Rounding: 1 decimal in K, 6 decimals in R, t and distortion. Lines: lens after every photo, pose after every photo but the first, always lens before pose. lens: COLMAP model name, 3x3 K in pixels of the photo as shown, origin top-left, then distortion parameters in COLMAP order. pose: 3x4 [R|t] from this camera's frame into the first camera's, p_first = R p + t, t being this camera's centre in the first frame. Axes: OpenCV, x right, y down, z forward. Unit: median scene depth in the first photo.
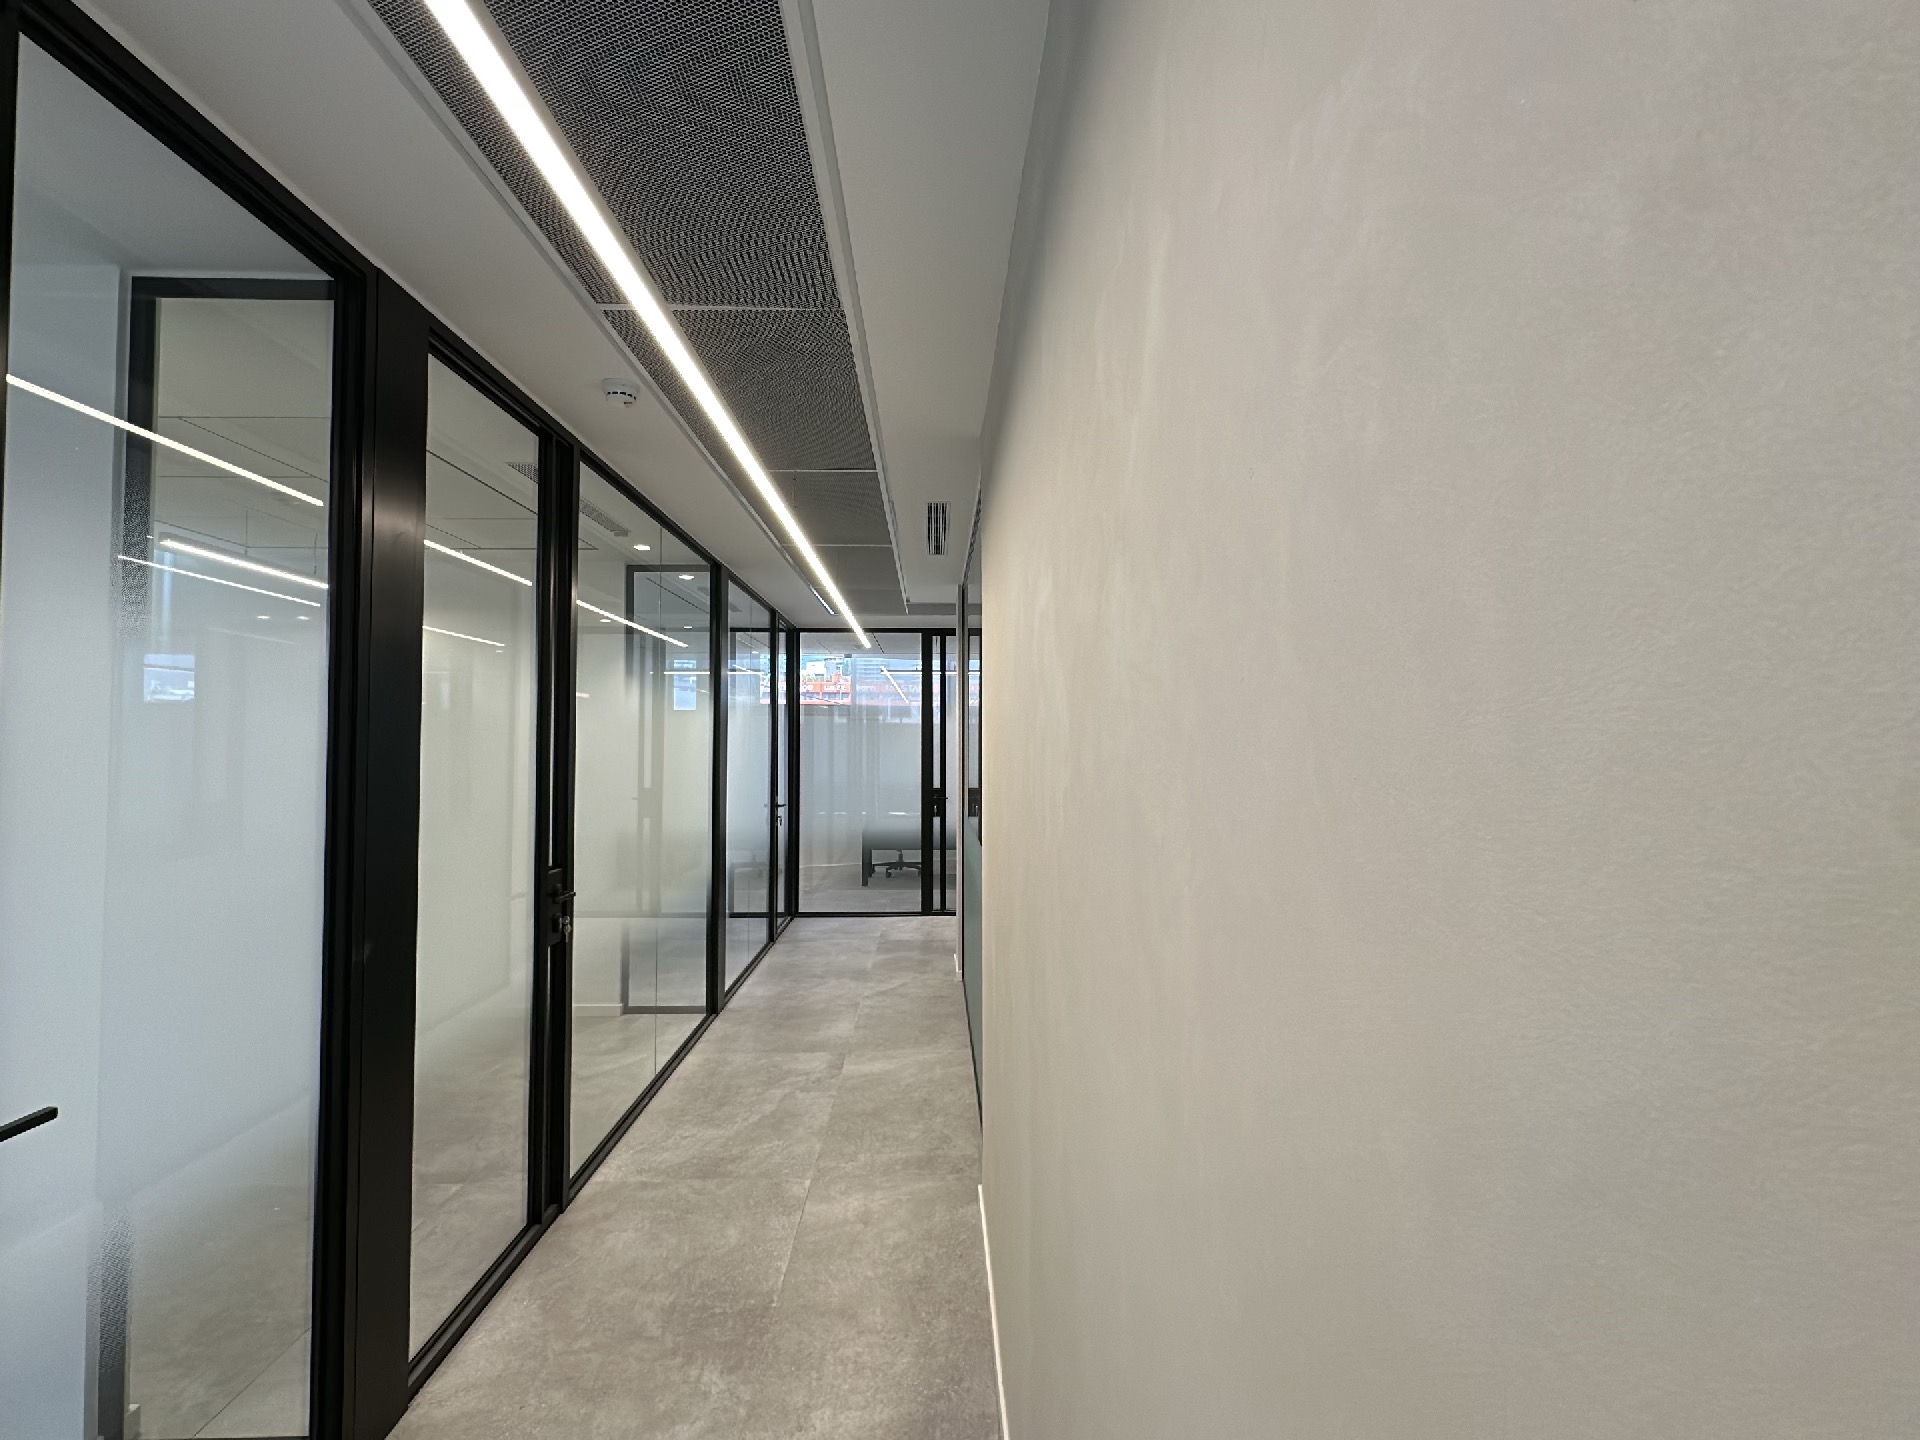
lens RADIAL K [[771.1, 0, 951.2], [0, 771.1, 723.8], [0, 0, 1]] dist [0.007532, -0.000746]
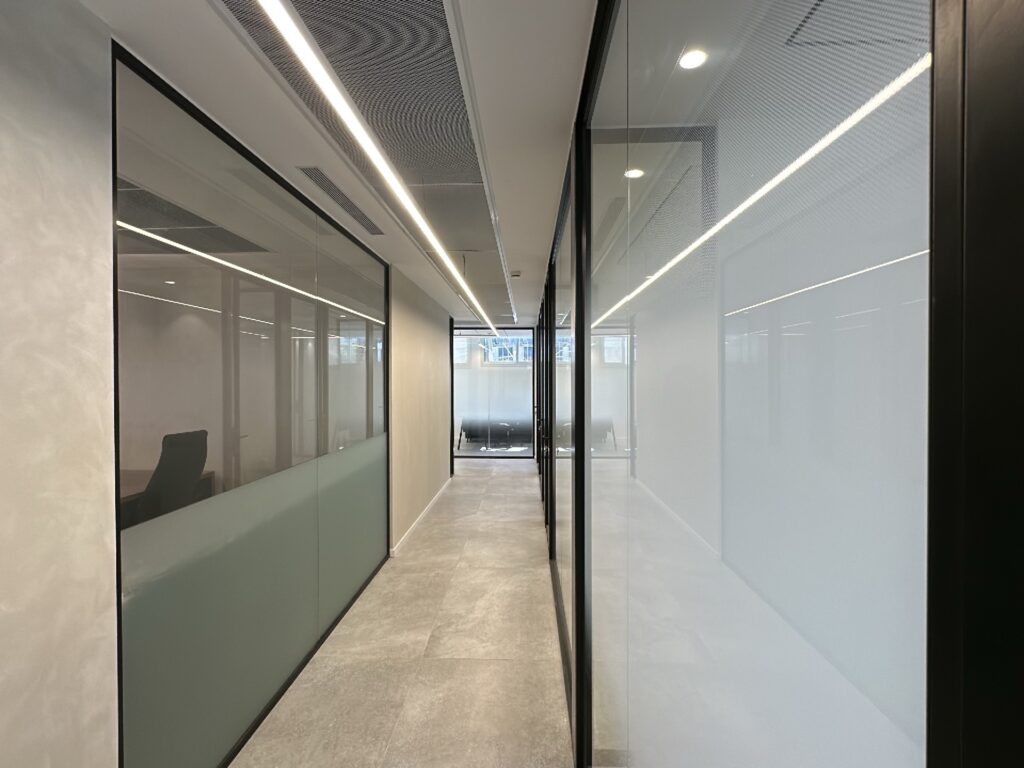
lens RADIAL K [[411.3, 0, 507.9], [0, 411.3, 378.5], [0, 0, 1]] dist [0.007532, -0.000746]
pose [[-0.997311, 0.001799, 0.073267, -0.368767], [0.000123, 0.999738, -0.022883, 0.036611], [-0.073289, -0.022812, -0.997050, 1.931349]]
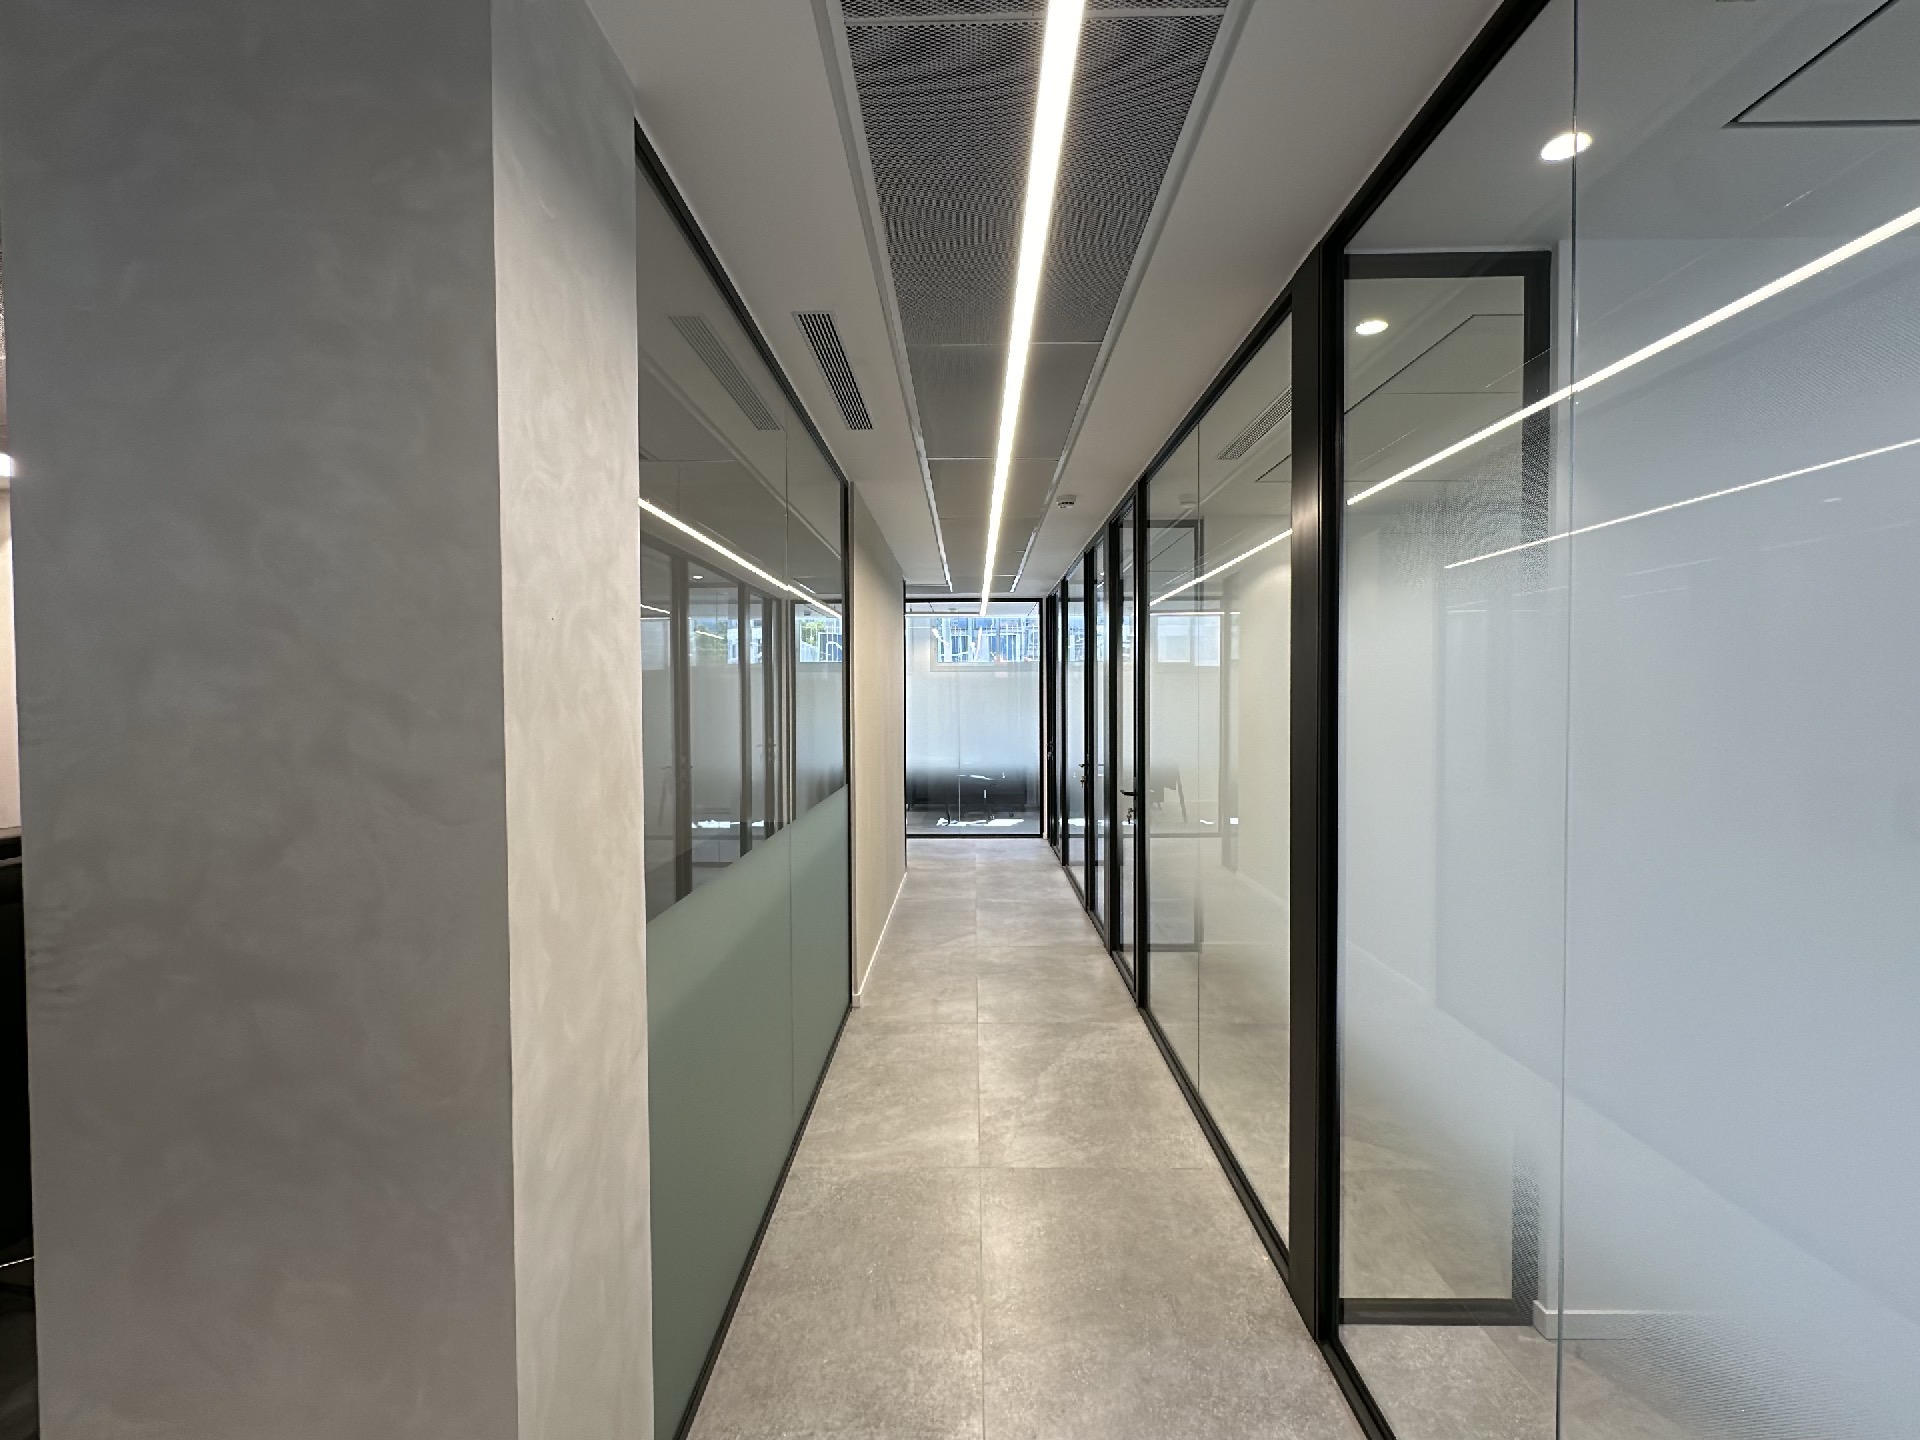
lens RADIAL K [[771.1, 0, 953.5], [0, 771.1, 707.5], [0, 0, 1]] dist [0.007532, -0.000746]
pose [[-0.998862, 0.002705, 0.047625, -0.174221], [0.002318, 0.999964, -0.008191, 0.050043], [-0.047646, -0.008072, -0.998832, 1.997692]]
